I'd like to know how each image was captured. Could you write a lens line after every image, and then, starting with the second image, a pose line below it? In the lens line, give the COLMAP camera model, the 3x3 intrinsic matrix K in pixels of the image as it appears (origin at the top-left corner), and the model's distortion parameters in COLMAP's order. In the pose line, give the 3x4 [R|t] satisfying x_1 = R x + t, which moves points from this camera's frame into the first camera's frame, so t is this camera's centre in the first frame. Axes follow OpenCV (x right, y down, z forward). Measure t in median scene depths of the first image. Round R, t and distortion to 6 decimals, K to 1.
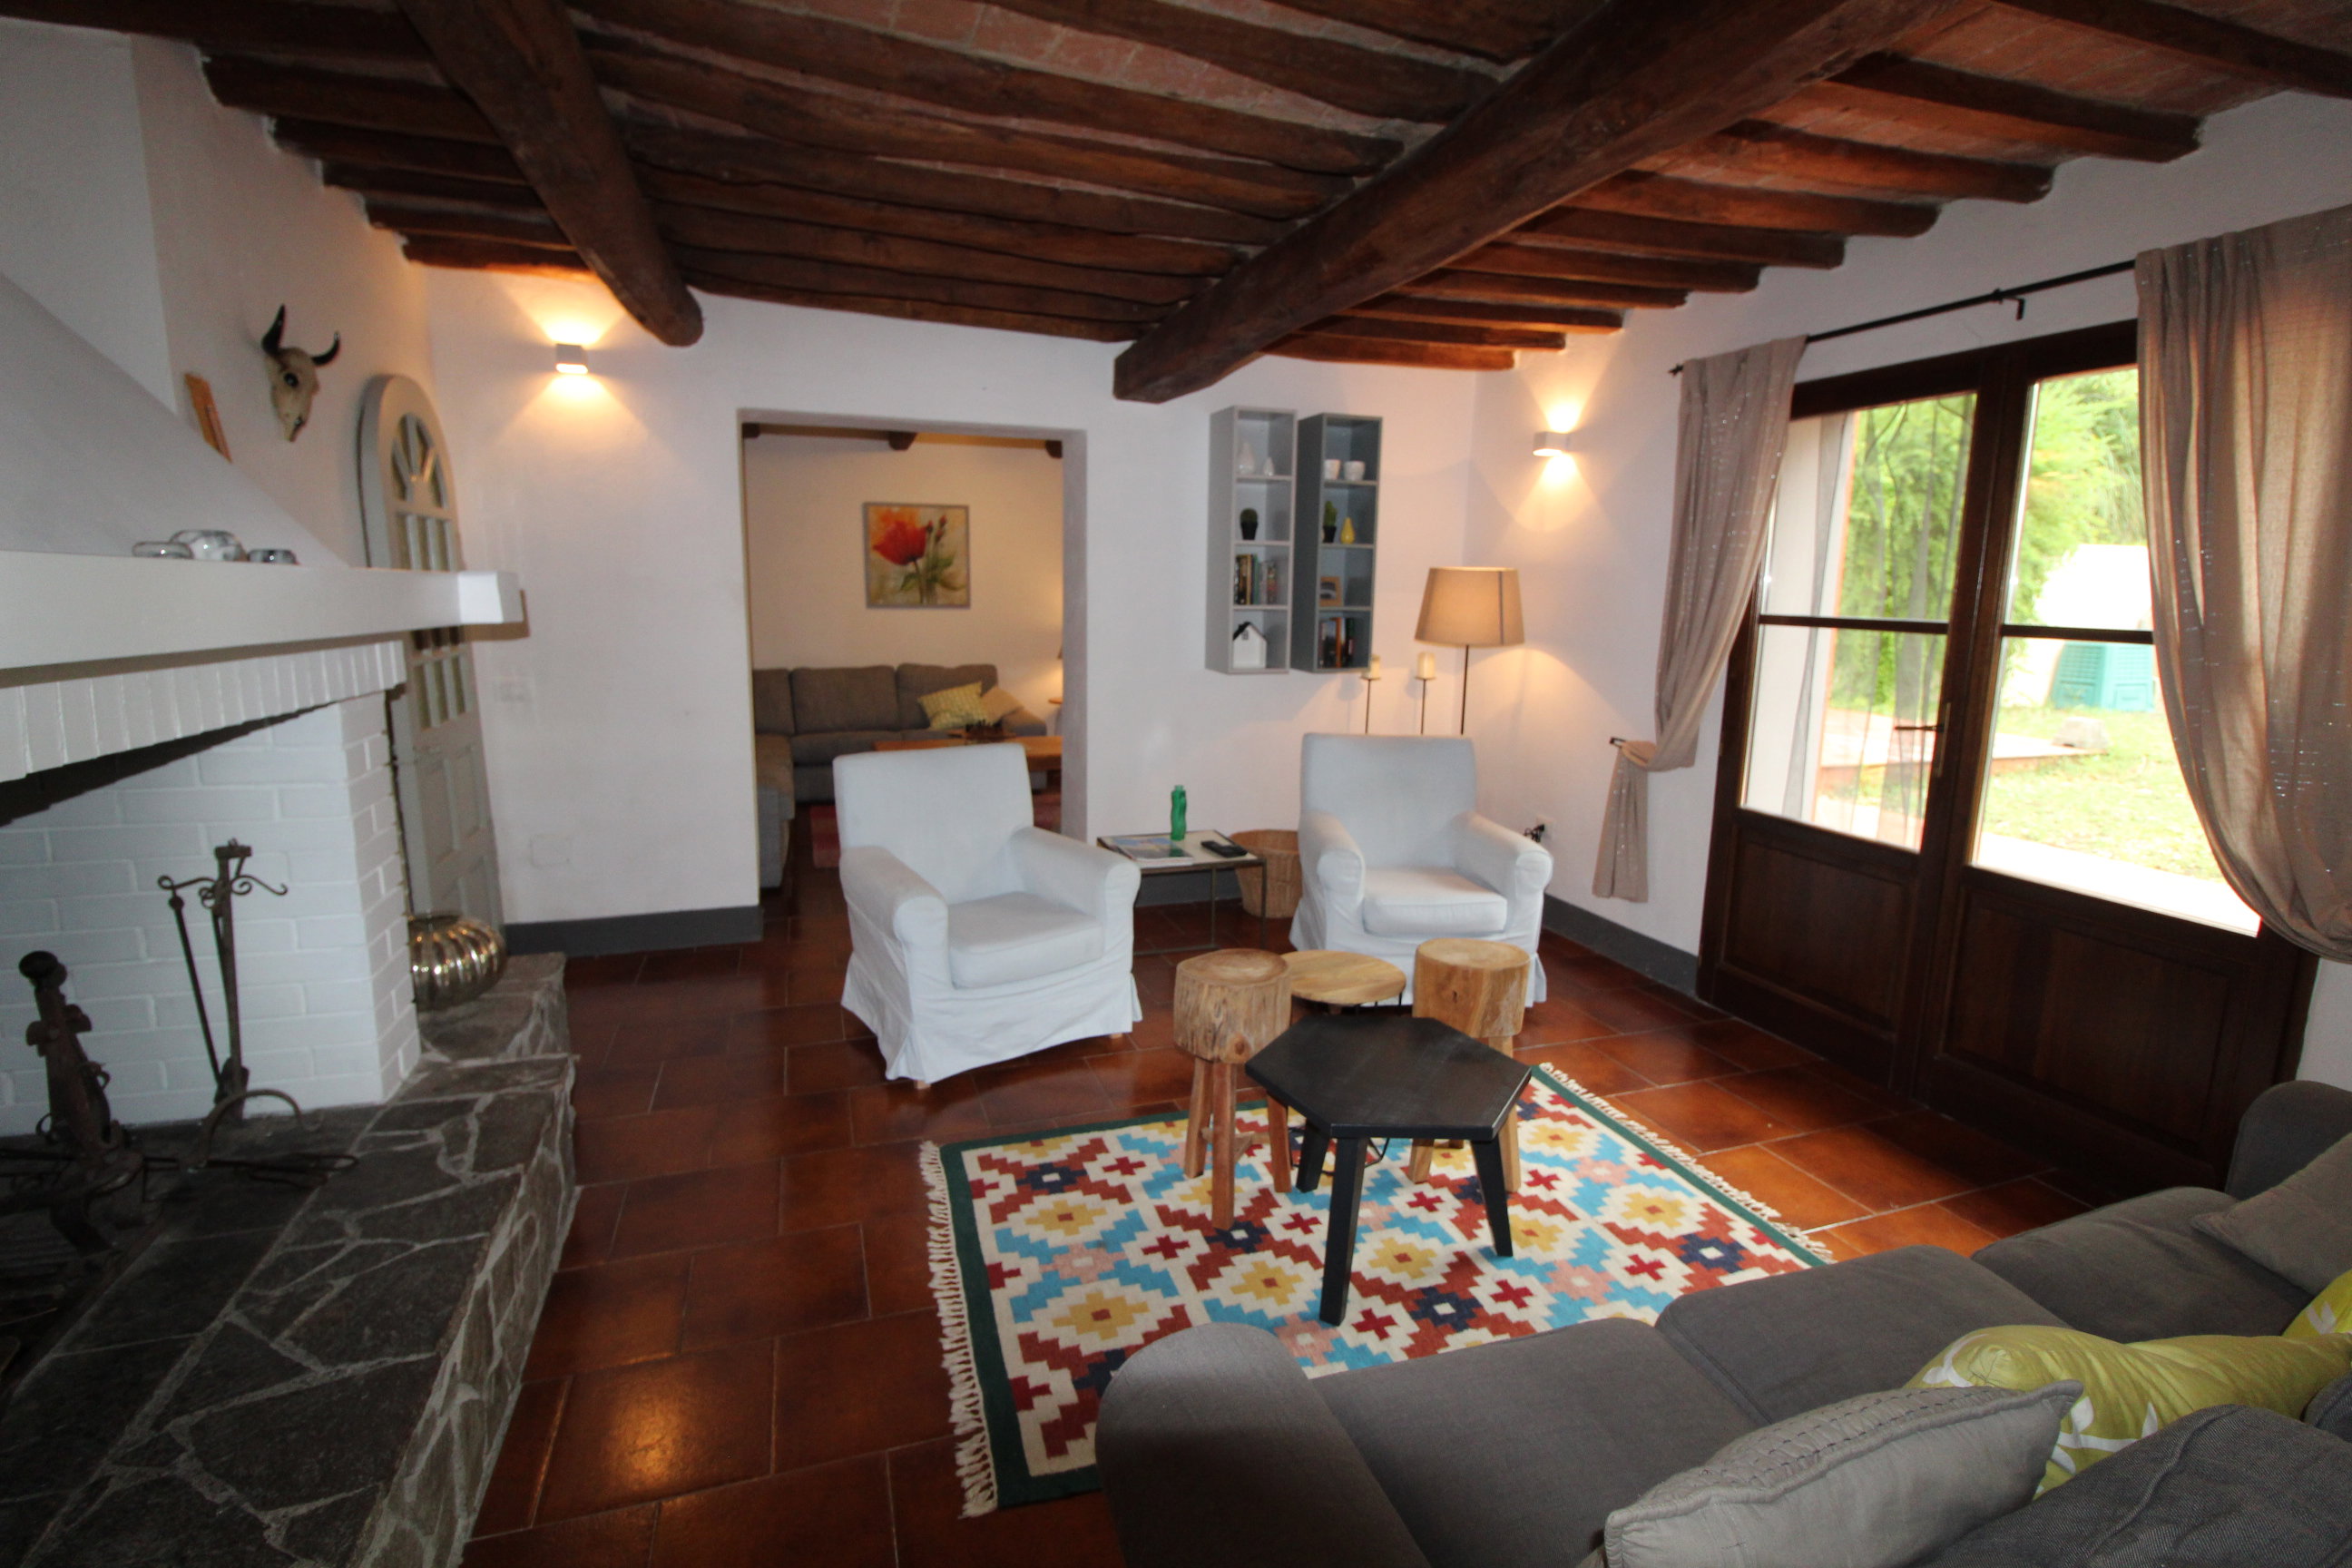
lens RADIAL K [[1103.9, 0, 1181.9], [0, 1103.9, 766.3], [0, 0, 1]] dist [-0.000379, -0.000063]
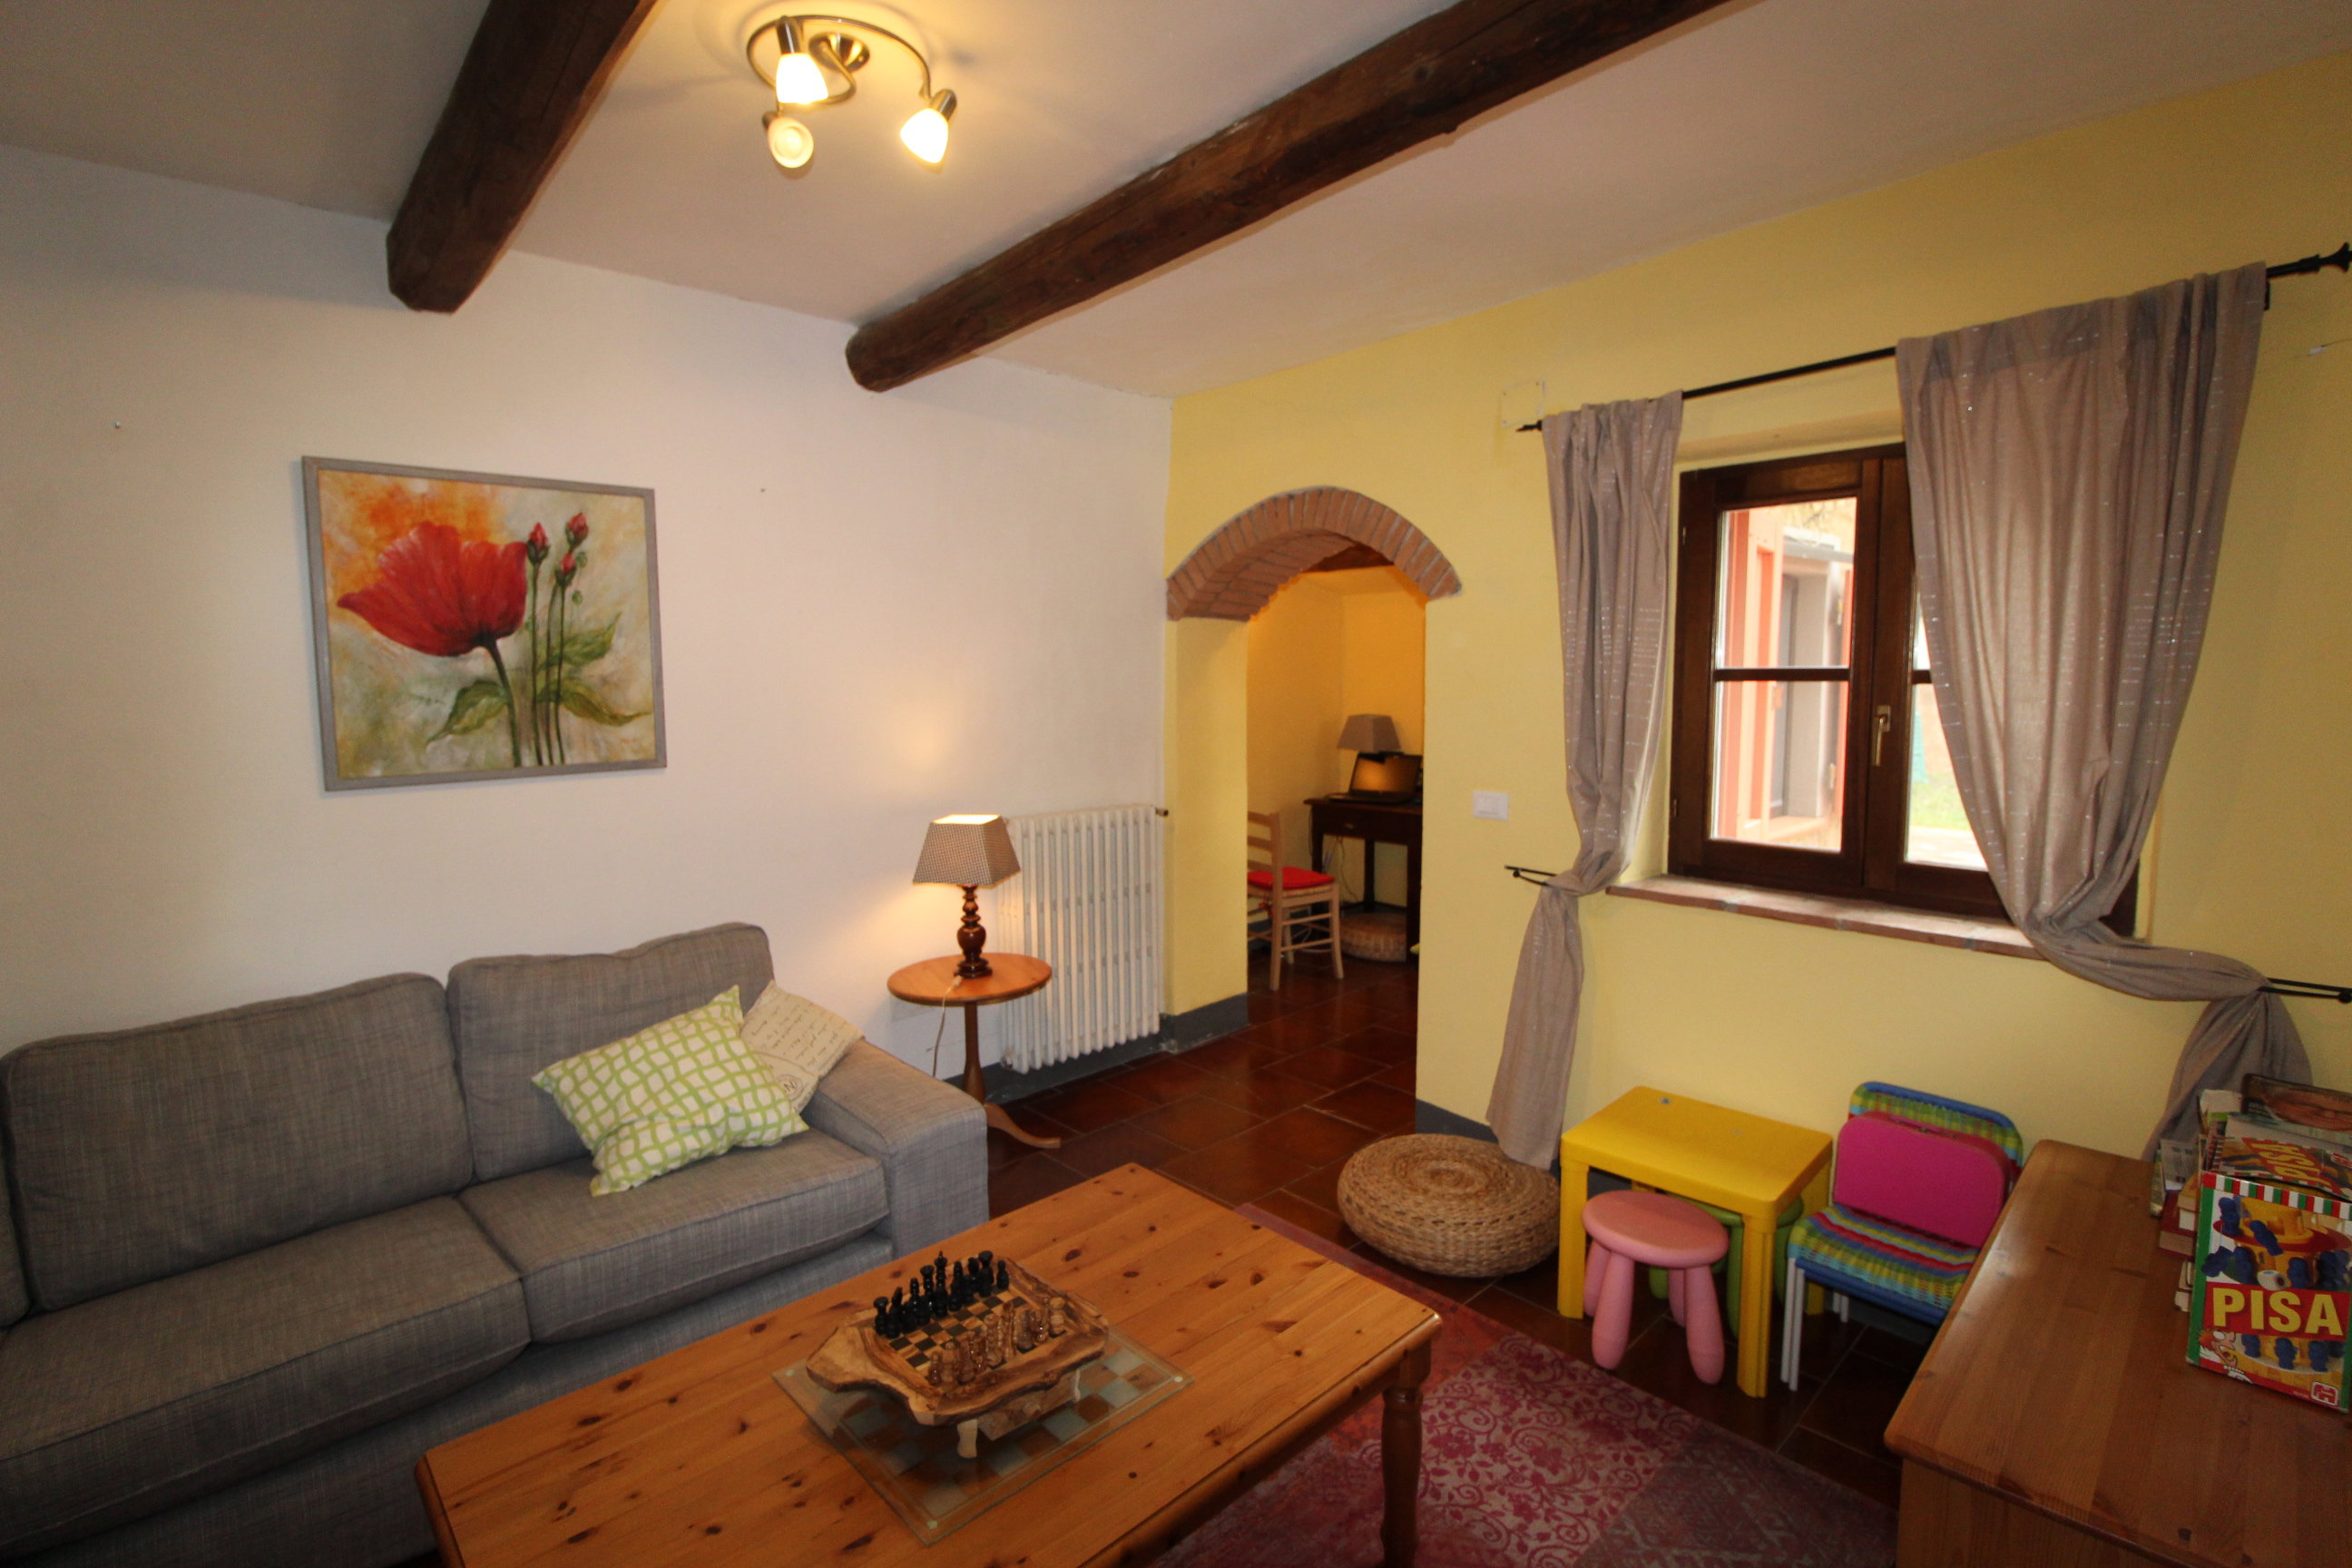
lens RADIAL K [[1073.9, 0, 1237.2], [0, 1073.9, 783.2], [0, 0, 1]] dist [-0.044482, -0.000050]
pose [[0.910461, -0.070234, 0.407589, -0.167696], [0.103797, 0.992739, -0.060793, -0.100304], [-0.400360, 0.097656, 0.911140, 0.620553]]
